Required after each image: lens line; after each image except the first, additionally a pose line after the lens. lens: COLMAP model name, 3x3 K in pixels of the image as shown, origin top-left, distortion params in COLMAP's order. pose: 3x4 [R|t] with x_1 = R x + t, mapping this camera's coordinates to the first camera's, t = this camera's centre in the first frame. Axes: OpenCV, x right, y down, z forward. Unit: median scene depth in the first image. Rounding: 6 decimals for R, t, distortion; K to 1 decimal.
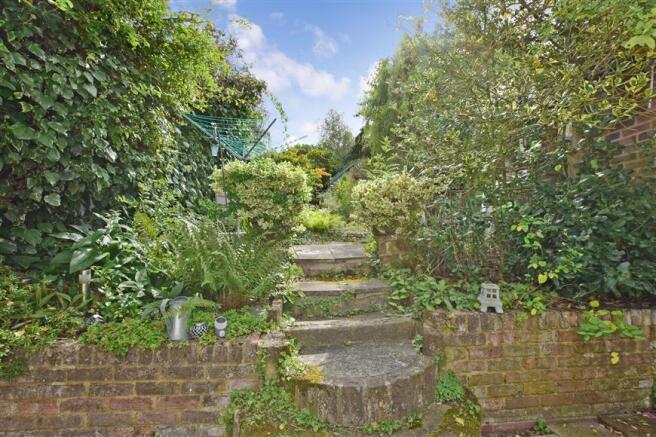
lens RADIAL K [[286.3, 0, 328.0], [0, 286.3, 218.5], [0, 0, 1]] dist [-0.025375, -0.000100]
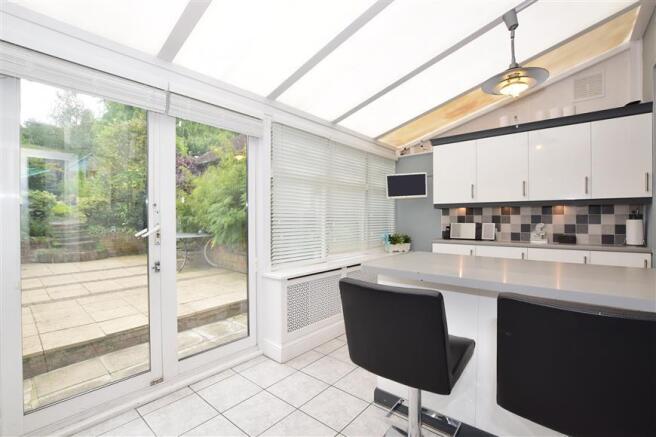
lens RADIAL K [[286.3, 0, 328.0], [0, 286.3, 218.5], [0, 0, 1]] dist [-0.025375, -0.000100]
pose [[0.725059, -0.023900, 0.688272, -0.017512], [-0.019448, 0.998289, 0.055153, -0.115204], [-0.688412, -0.053374, 0.723354, -2.636430]]
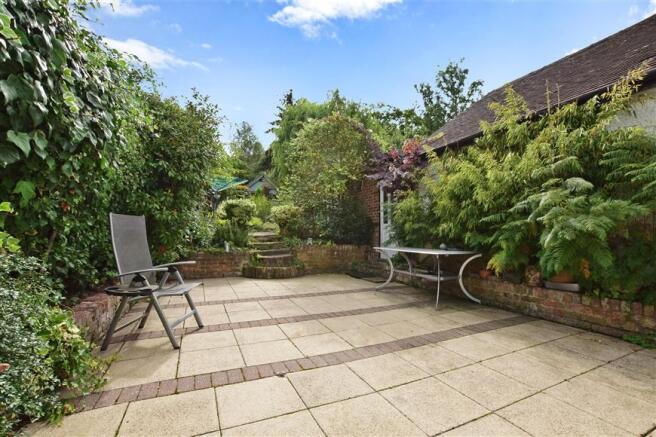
lens RADIAL K [[286.3, 0, 328.0], [0, 286.3, 218.5], [0, 0, 1]] dist [-0.025375, -0.000100]
pose [[0.948365, 0.009491, 0.317039, -0.243456], [-0.008201, 0.999952, -0.005402, -0.005944], [-0.317075, 0.002523, 0.948397, -1.587715]]
